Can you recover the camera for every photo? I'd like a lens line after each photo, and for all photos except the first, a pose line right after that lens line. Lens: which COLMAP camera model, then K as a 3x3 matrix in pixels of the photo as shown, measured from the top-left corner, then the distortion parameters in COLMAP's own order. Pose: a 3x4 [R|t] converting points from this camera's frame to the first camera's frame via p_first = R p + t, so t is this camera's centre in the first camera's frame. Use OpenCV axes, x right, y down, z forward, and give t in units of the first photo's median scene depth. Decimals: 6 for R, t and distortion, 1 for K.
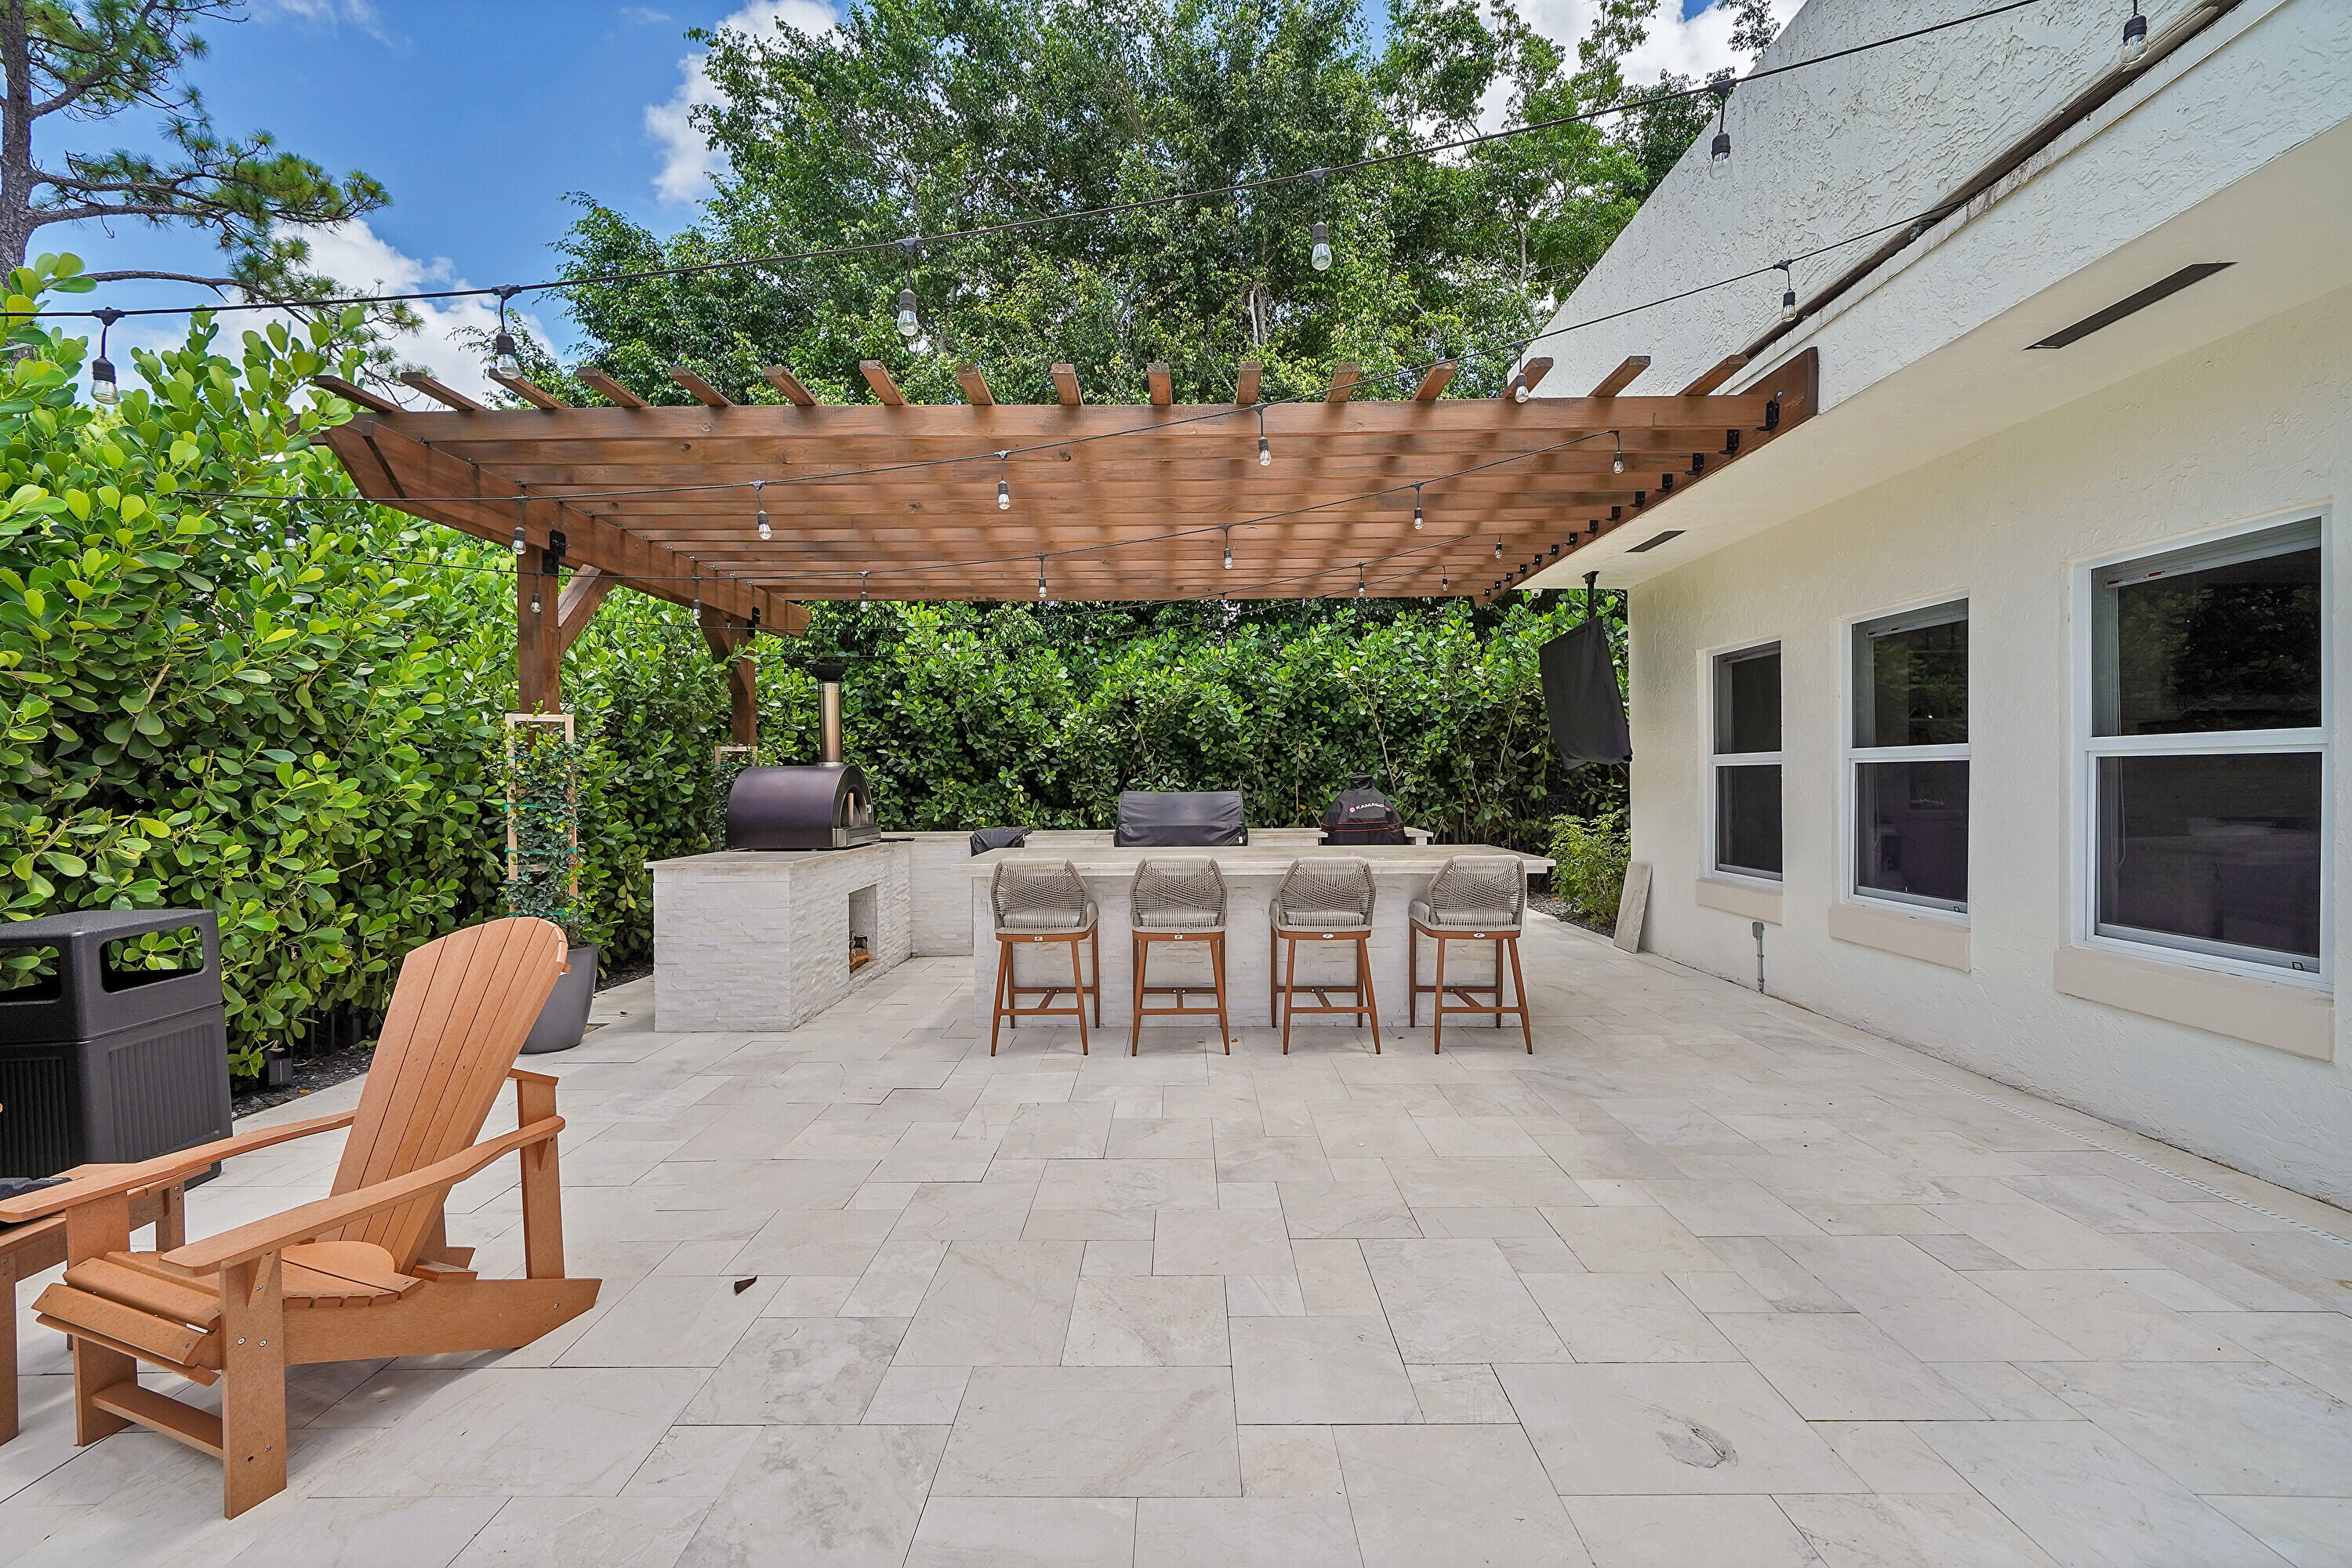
lens RADIAL K [[923.8, 0, 1176.0], [0, 923.8, 784.0], [0, 0, 1]] dist [-0.000559, 0.000035]
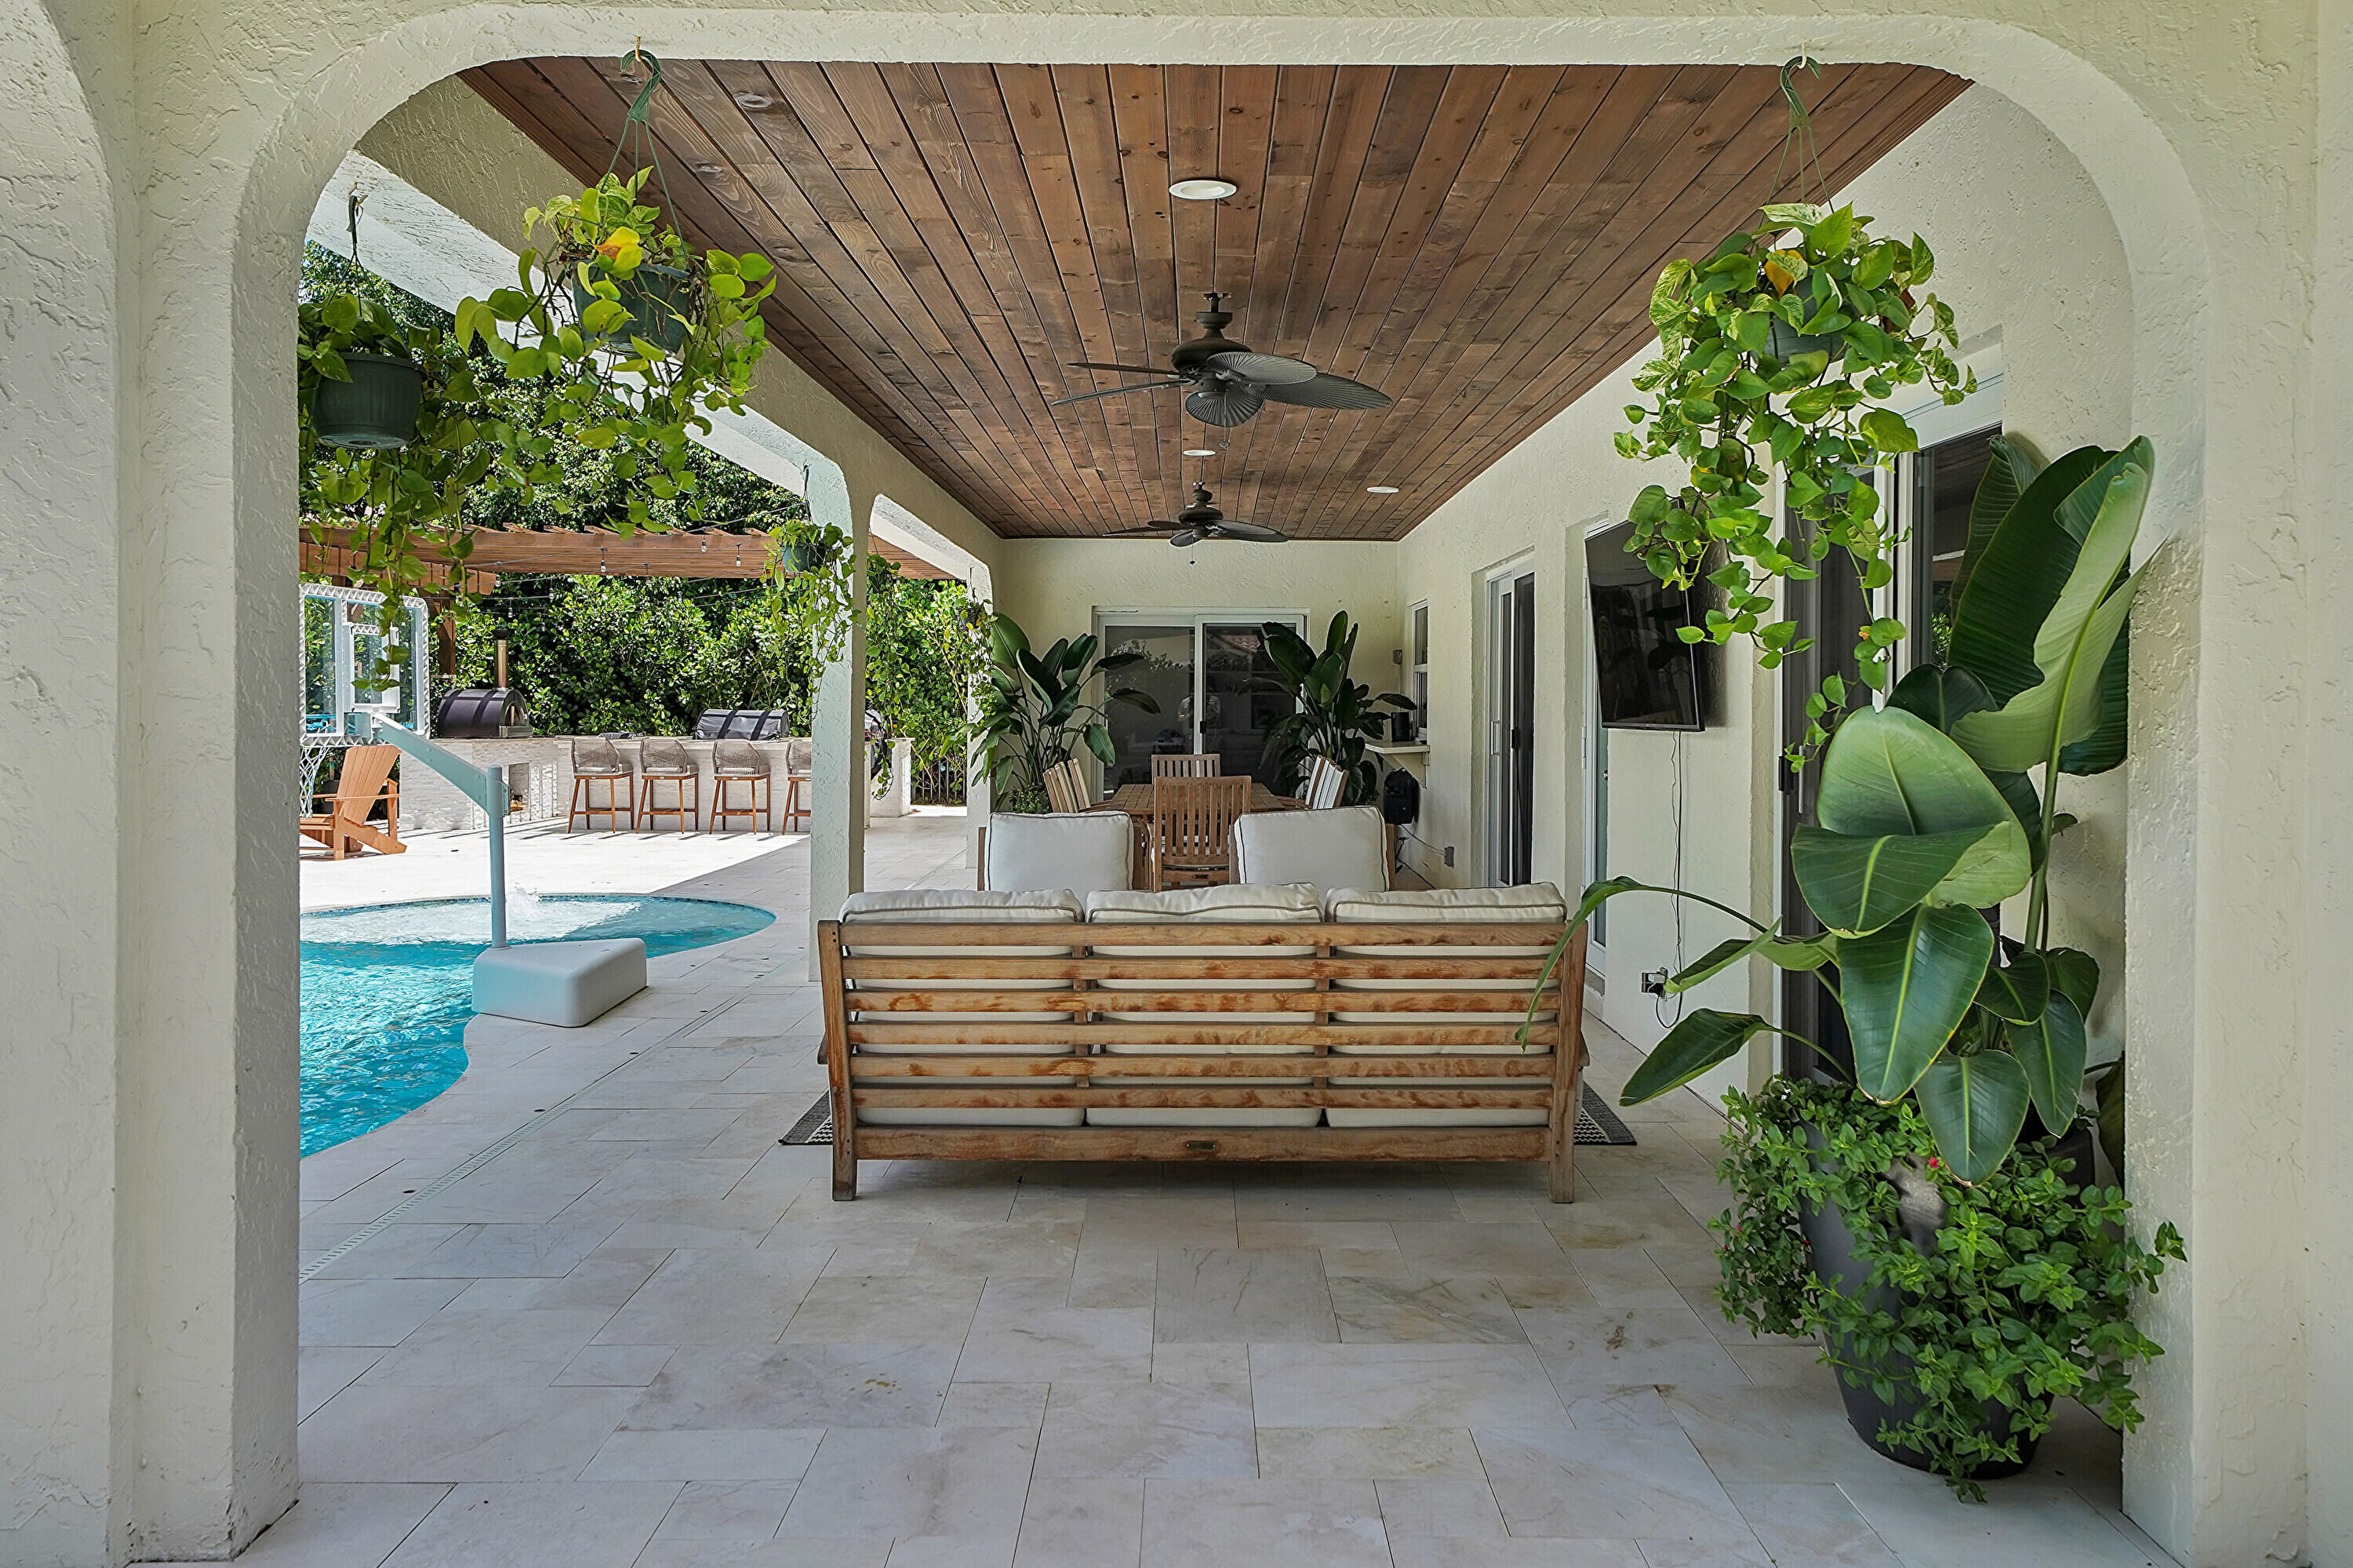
lens RADIAL K [[1585.2, 0, 1176.5], [0, 1585.2, 784.0], [0, 0, 1]] dist [0.001502, 0.000274]
pose [[0.999800, 0.019938, 0.001528, 0.547806], [-0.019988, 0.998686, 0.047195, -0.006857], [-0.000585, -0.047216, 0.998885, -1.213423]]
